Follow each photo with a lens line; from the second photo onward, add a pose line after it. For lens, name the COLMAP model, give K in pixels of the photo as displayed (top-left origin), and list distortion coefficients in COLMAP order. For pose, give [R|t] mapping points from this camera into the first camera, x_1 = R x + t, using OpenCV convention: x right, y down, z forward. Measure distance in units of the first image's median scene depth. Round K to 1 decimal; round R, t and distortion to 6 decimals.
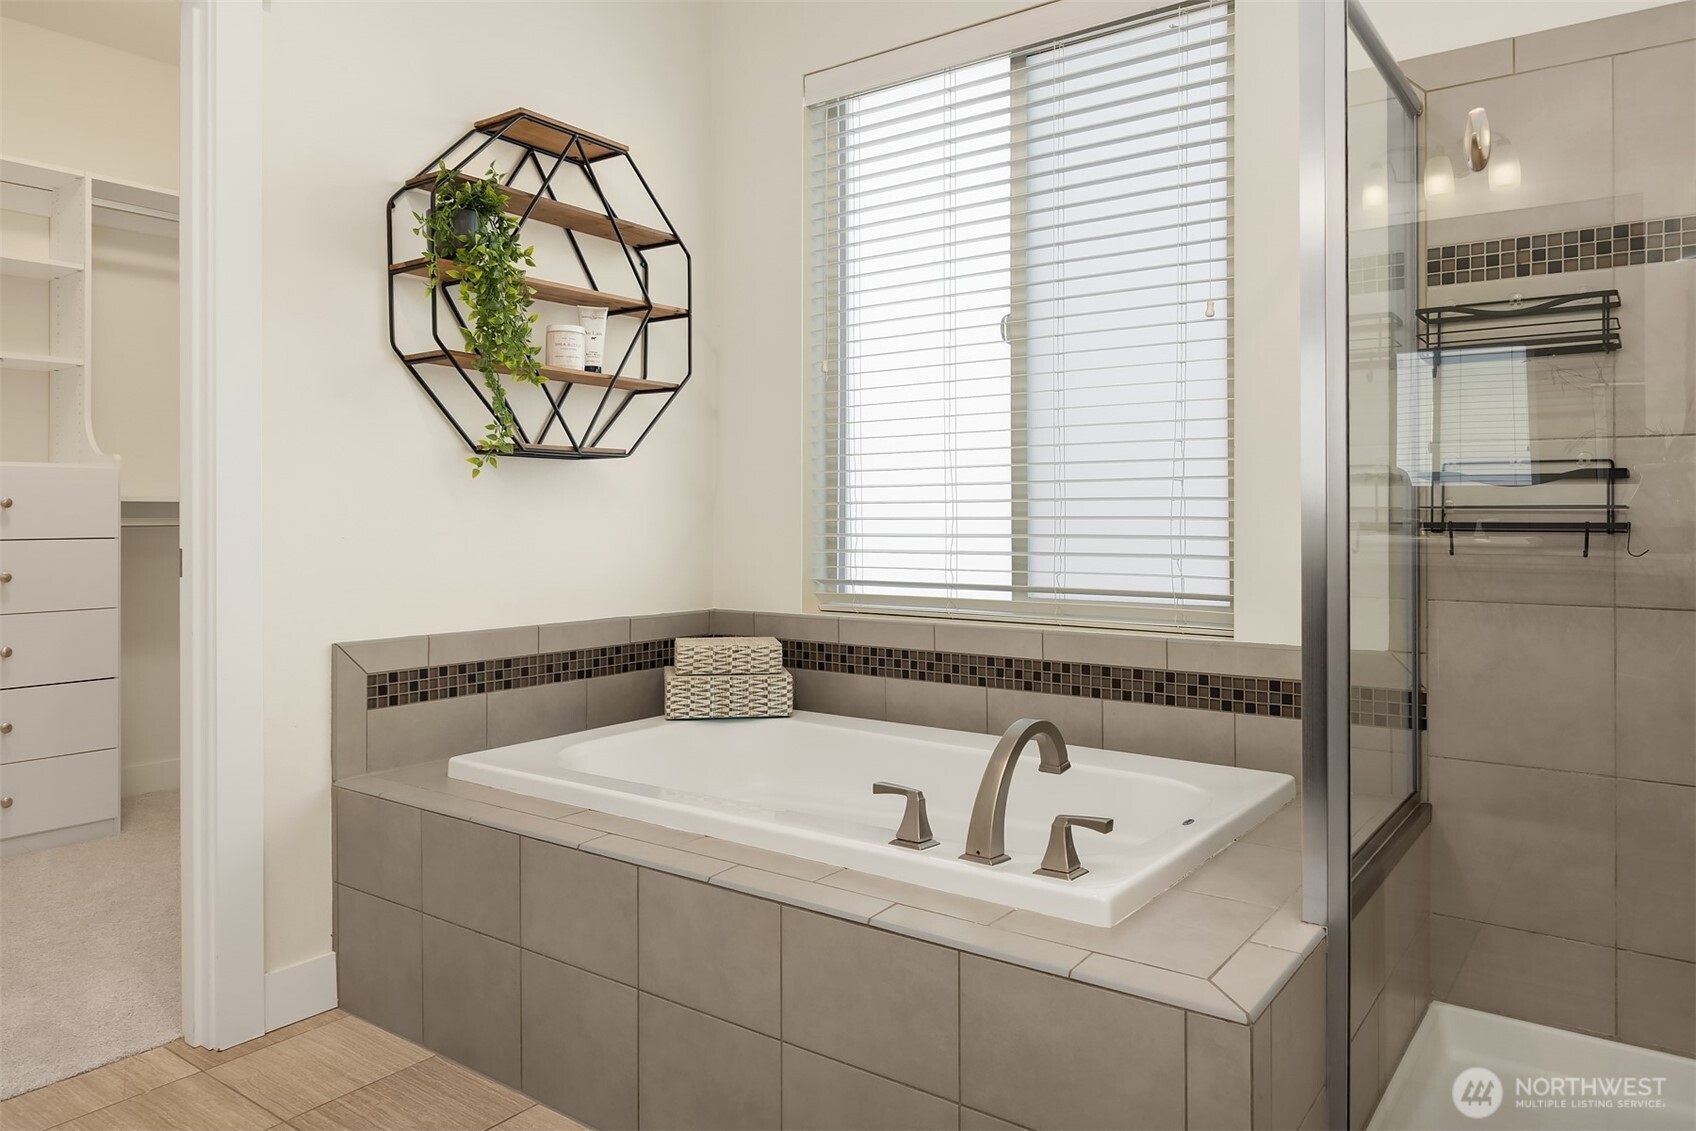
lens RADIAL K [[1136.8, 0, 852.6], [0, 1136.8, 506.0], [0, 0, 1]] dist [-0.000176, 0.001408]
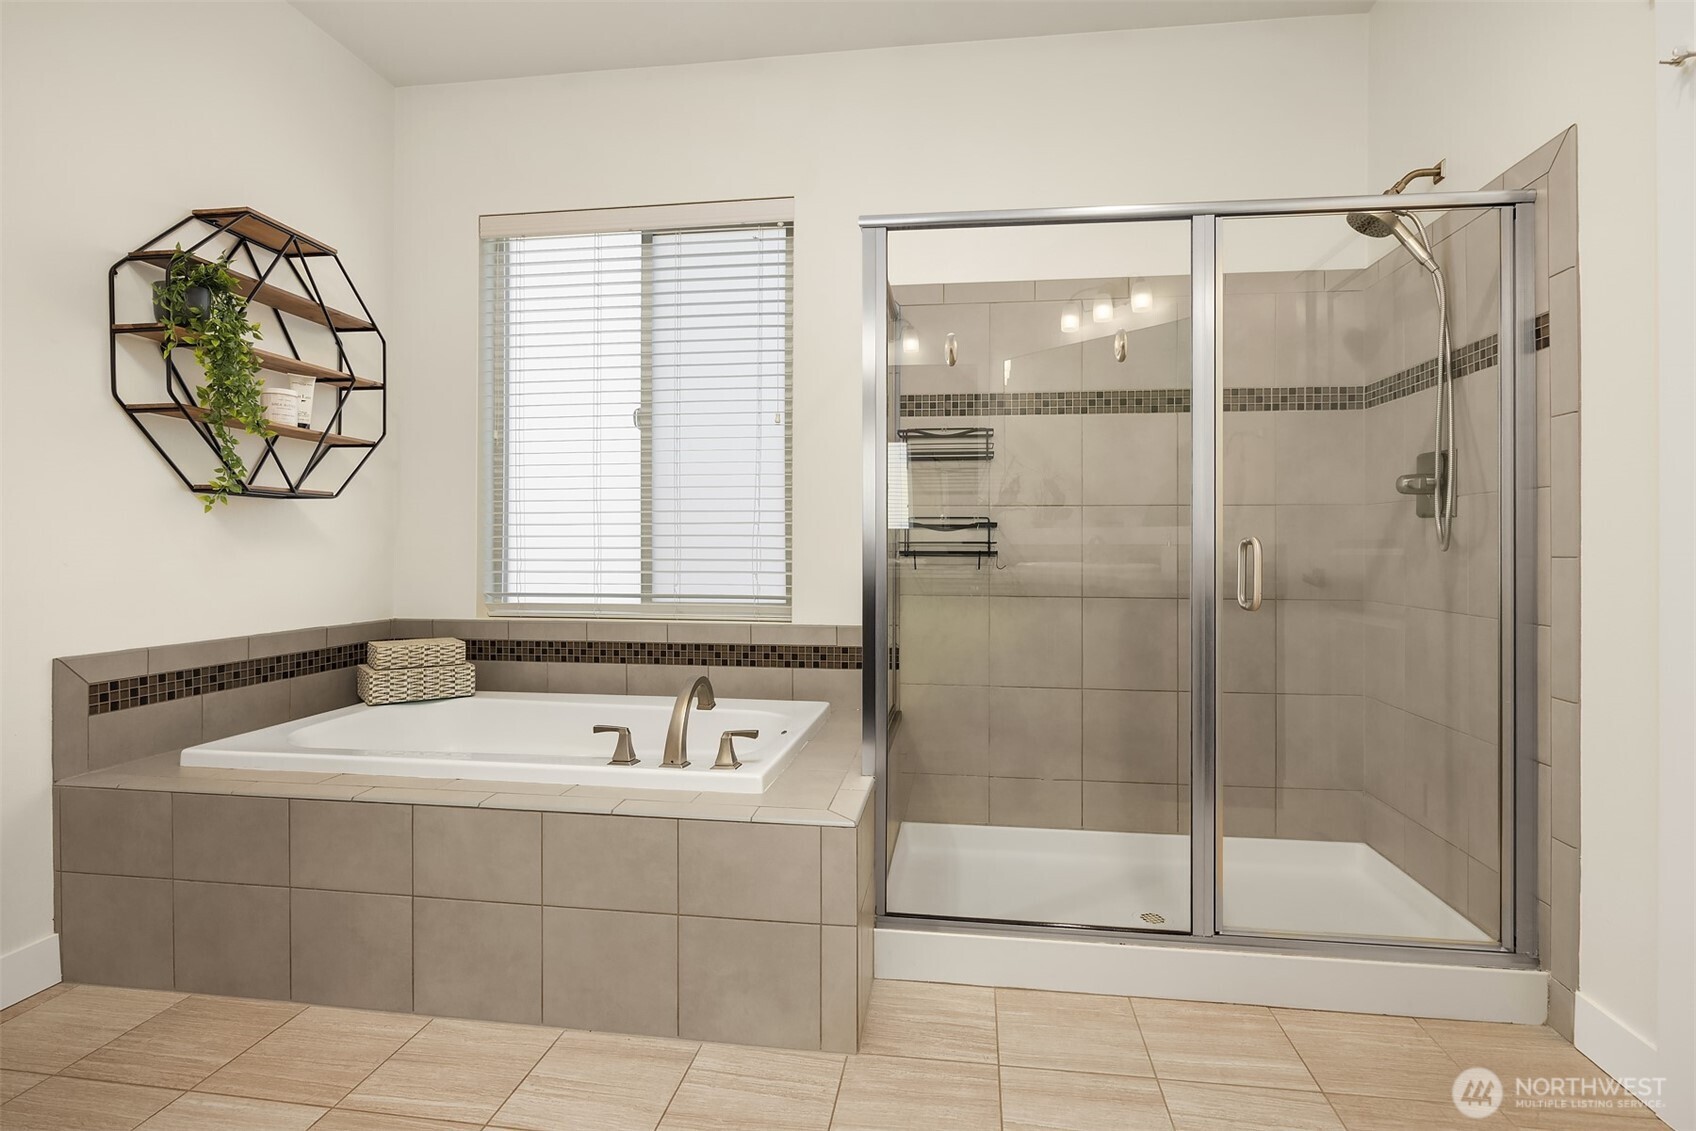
lens RADIAL K [[830.1, 0, 853.9], [0, 830.1, 534.4], [0, 0, 1]] dist [-0.002992, -0.000561]
pose [[0.881046, 0.010431, 0.472915, -0.137837], [-0.007624, 0.999940, -0.007851, -0.000416], [-0.472968, 0.003312, 0.881073, -0.081110]]
